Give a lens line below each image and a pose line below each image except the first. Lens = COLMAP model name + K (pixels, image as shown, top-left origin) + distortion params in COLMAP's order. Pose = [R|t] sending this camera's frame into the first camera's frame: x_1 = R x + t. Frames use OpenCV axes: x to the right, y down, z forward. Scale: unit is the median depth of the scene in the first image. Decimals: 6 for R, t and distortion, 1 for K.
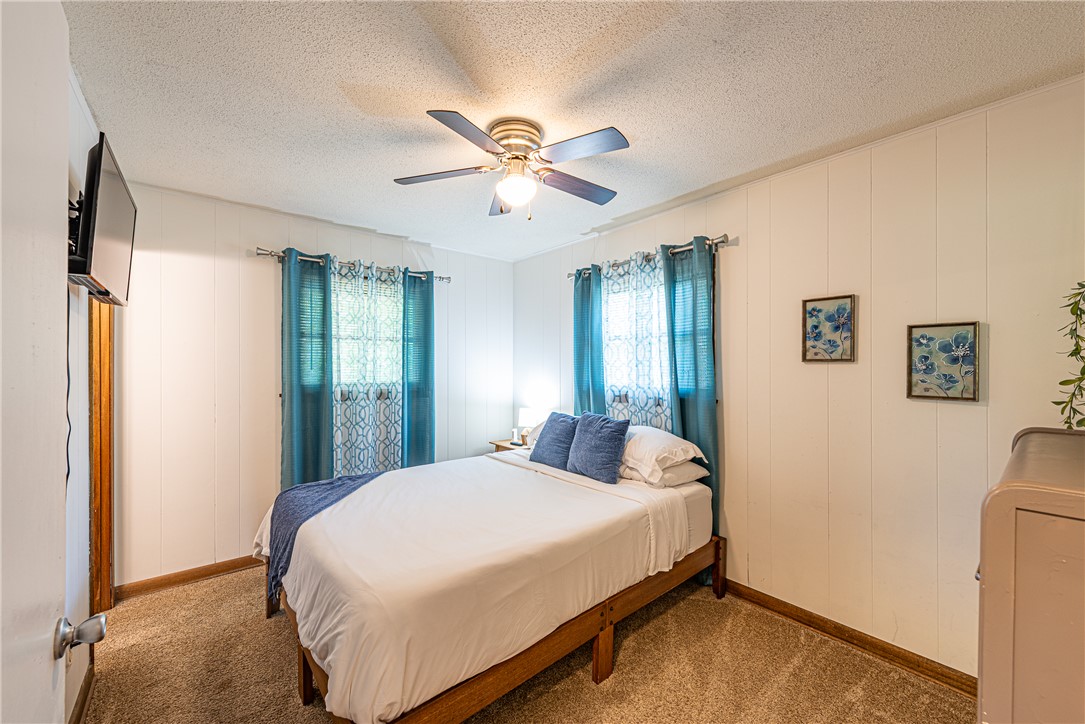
lens RADIAL K [[423.8, 0, 547.4], [0, 423.8, 367.1], [0, 0, 1]] dist [0.016911, -0.005428]
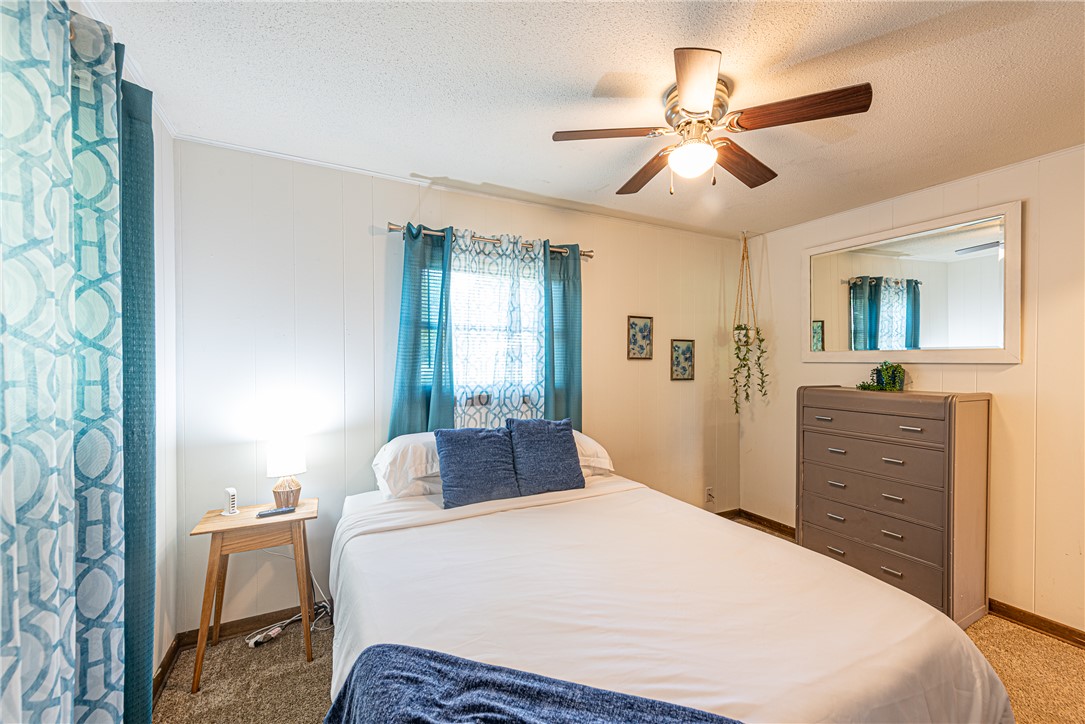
lens RADIAL K [[423.8, 0, 547.4], [0, 423.8, 367.1], [0, 0, 1]] dist [0.016911, -0.005428]
pose [[0.224539, -0.002544, 0.974462, -0.847100], [0.005627, 0.999983, 0.001314, 0.010687], [-0.974449, 0.005188, 0.224550, 0.953732]]
